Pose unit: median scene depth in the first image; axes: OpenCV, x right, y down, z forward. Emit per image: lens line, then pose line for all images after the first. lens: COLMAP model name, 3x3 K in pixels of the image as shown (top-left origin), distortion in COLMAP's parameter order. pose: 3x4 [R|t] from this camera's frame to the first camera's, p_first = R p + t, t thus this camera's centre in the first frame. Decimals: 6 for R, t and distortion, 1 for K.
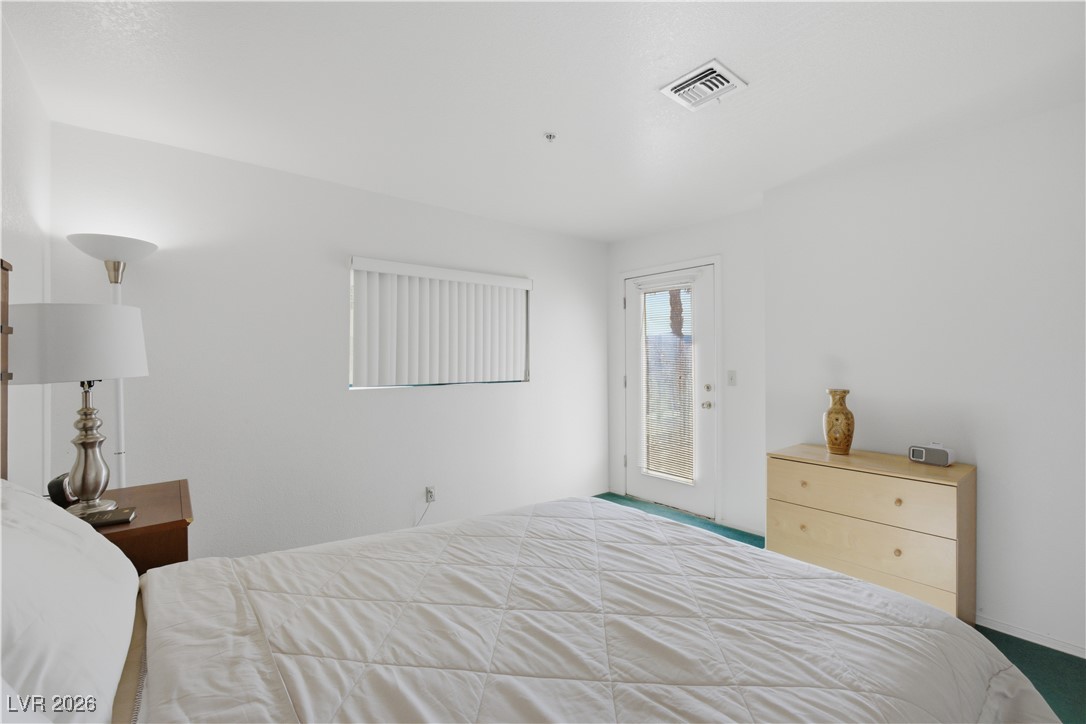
lens RADIAL K [[468.6, 0, 543.0], [0, 468.6, 362.0], [0, 0, 1]] dist [-0.000212, 0.000036]
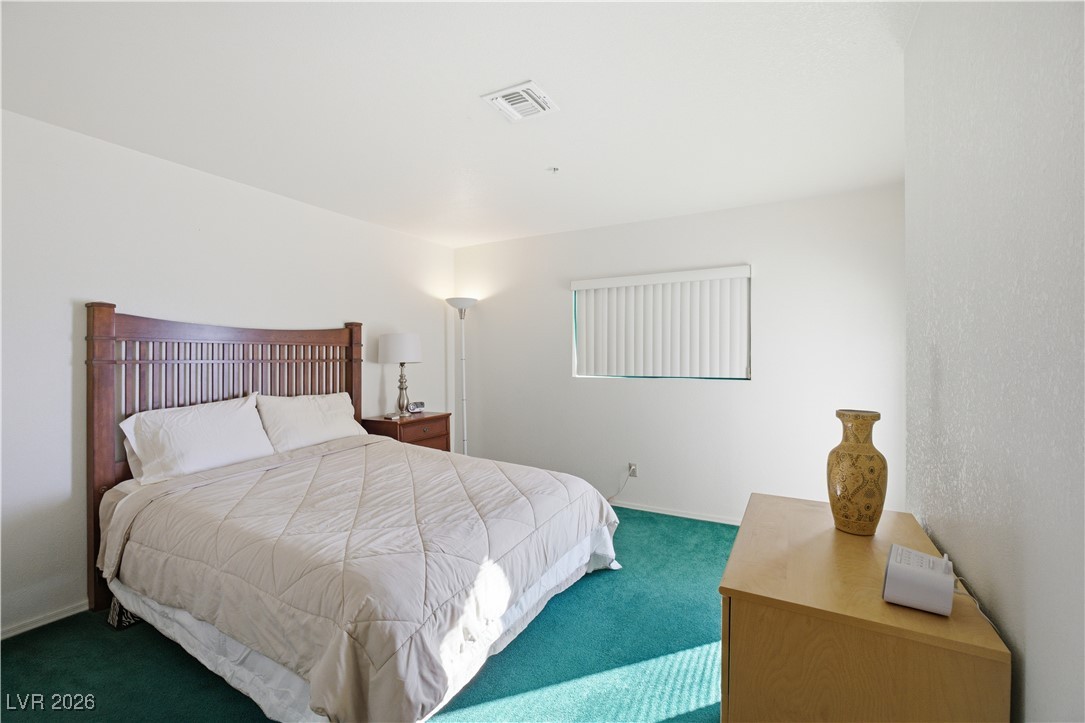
lens RADIAL K [[468.2, 0, 542.5], [0, 468.2, 361.5], [0, 0, 1]] dist [-0.000212, 0.000036]
pose [[0.365548, 0.012018, -0.930715, 0.860822], [-0.005048, 0.999928, 0.010929, -0.001087], [0.930779, 0.000703, 0.365582, 0.404921]]
